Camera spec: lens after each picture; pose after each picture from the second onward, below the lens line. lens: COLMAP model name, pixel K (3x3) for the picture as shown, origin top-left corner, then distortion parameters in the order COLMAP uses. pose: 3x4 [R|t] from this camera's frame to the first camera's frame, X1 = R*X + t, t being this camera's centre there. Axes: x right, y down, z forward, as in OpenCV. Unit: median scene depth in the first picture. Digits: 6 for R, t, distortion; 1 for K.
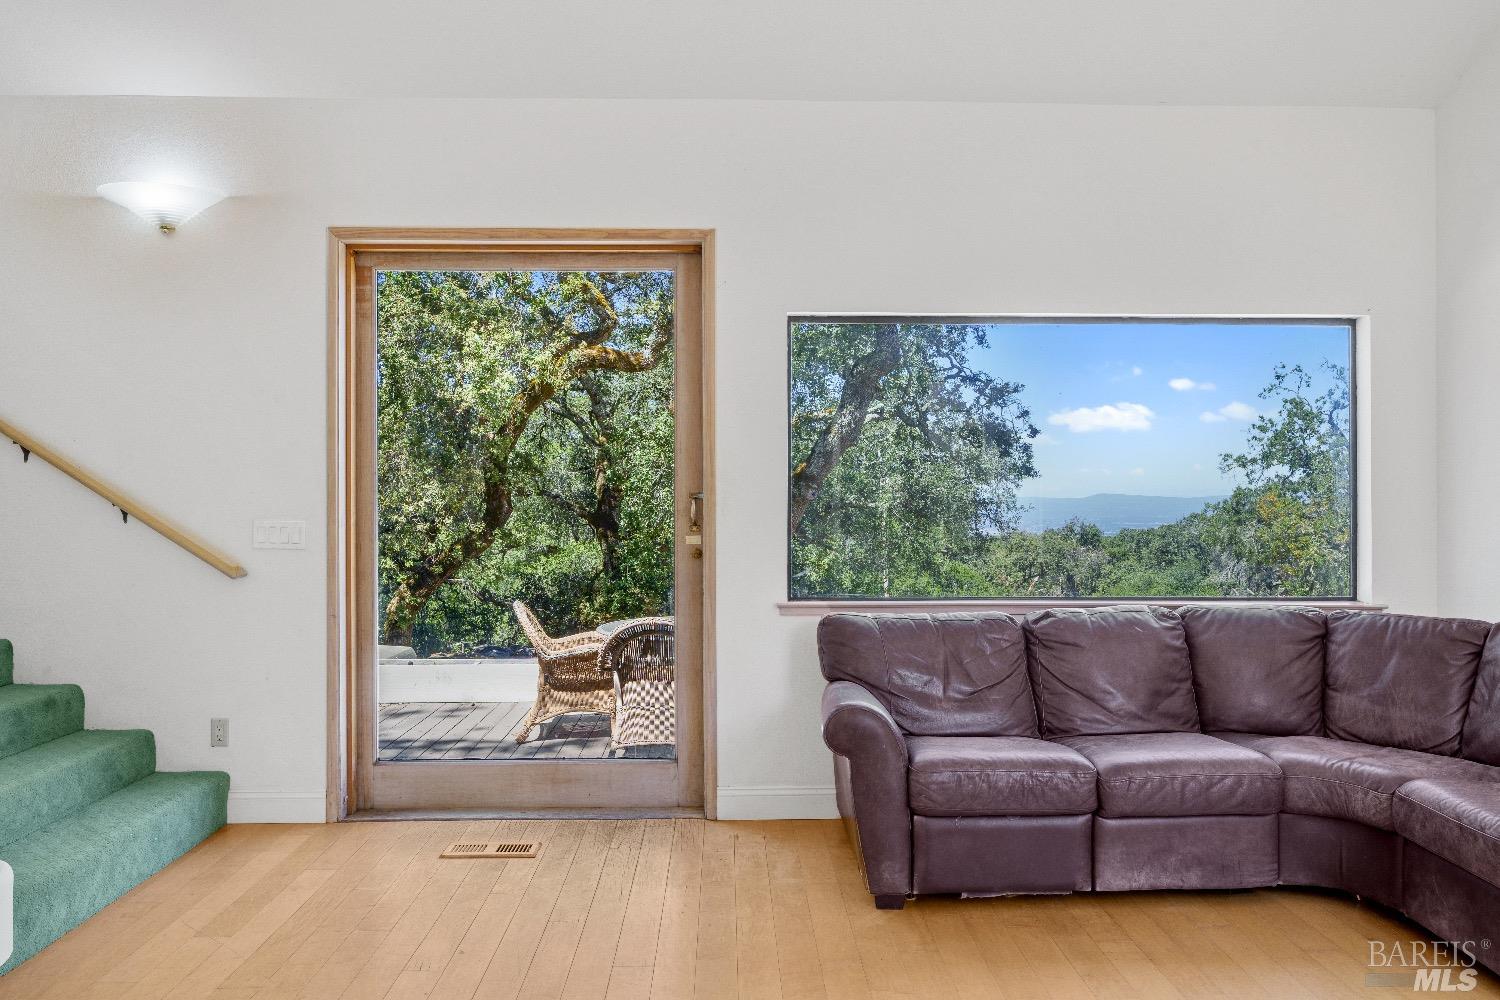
lens RADIAL K [[1034.7, 0, 752.8], [0, 1034.7, 499.0], [0, 0, 1]] dist [0.000074, 0.001568]
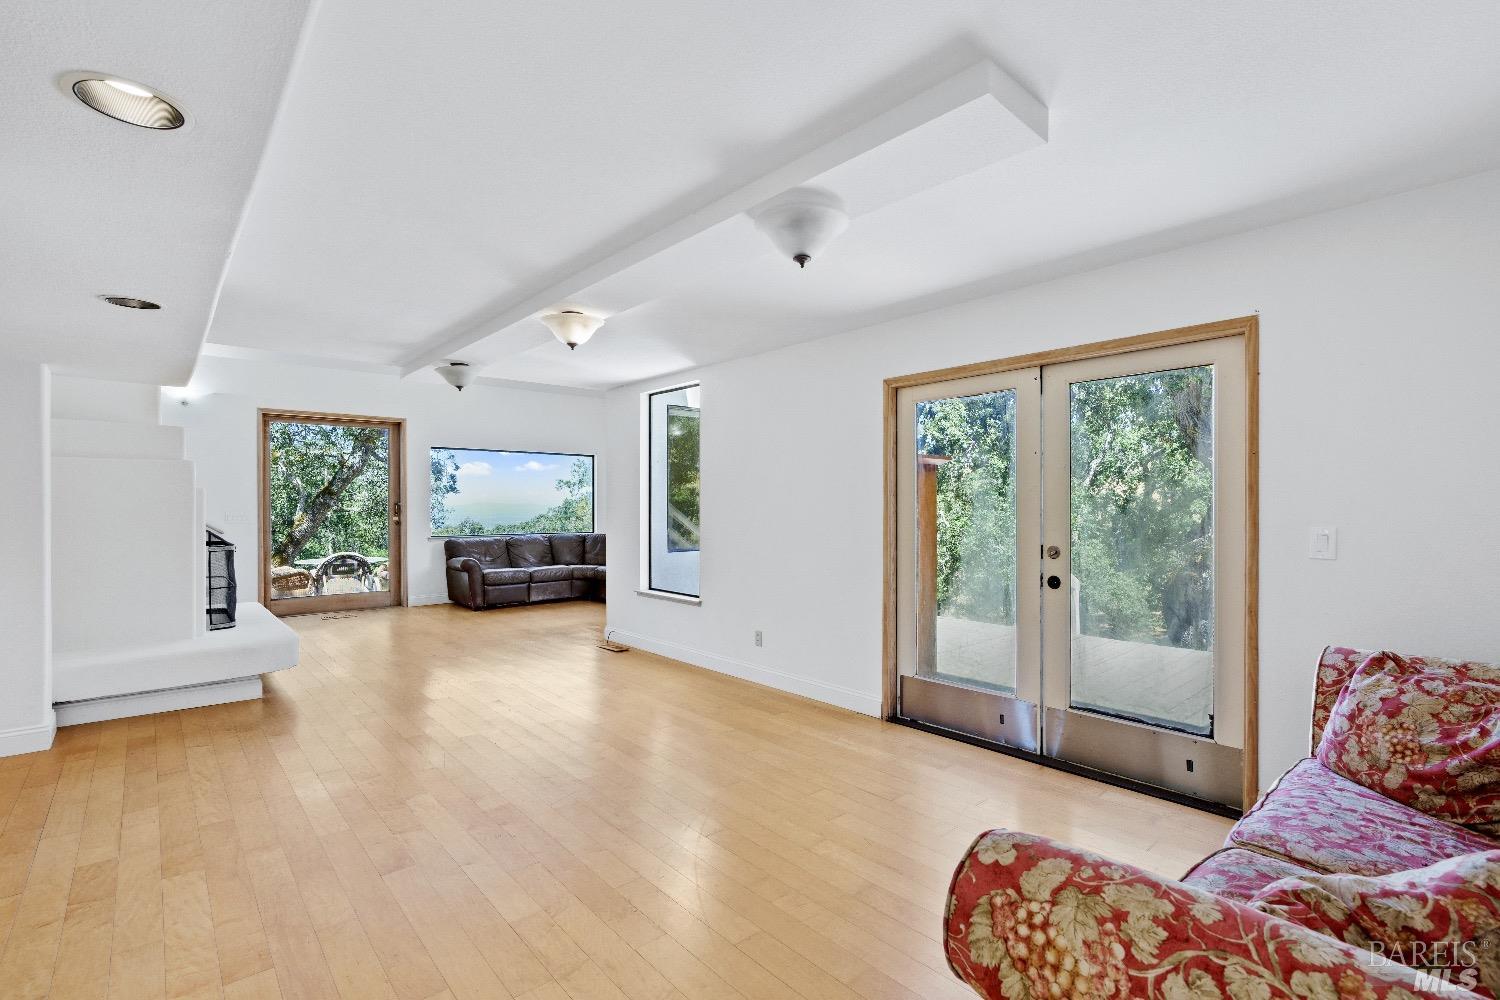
lens RADIAL K [[681.1, 0, 752.7], [0, 681.1, 504.0], [0, 0, 1]] dist [-0.003217, -0.000249]
pose [[0.761419, 0.002567, 0.648255, -0.574776], [-0.000940, 0.999995, -0.002856, 0.002078], [-0.648259, 0.001565, 0.761418, -1.254154]]
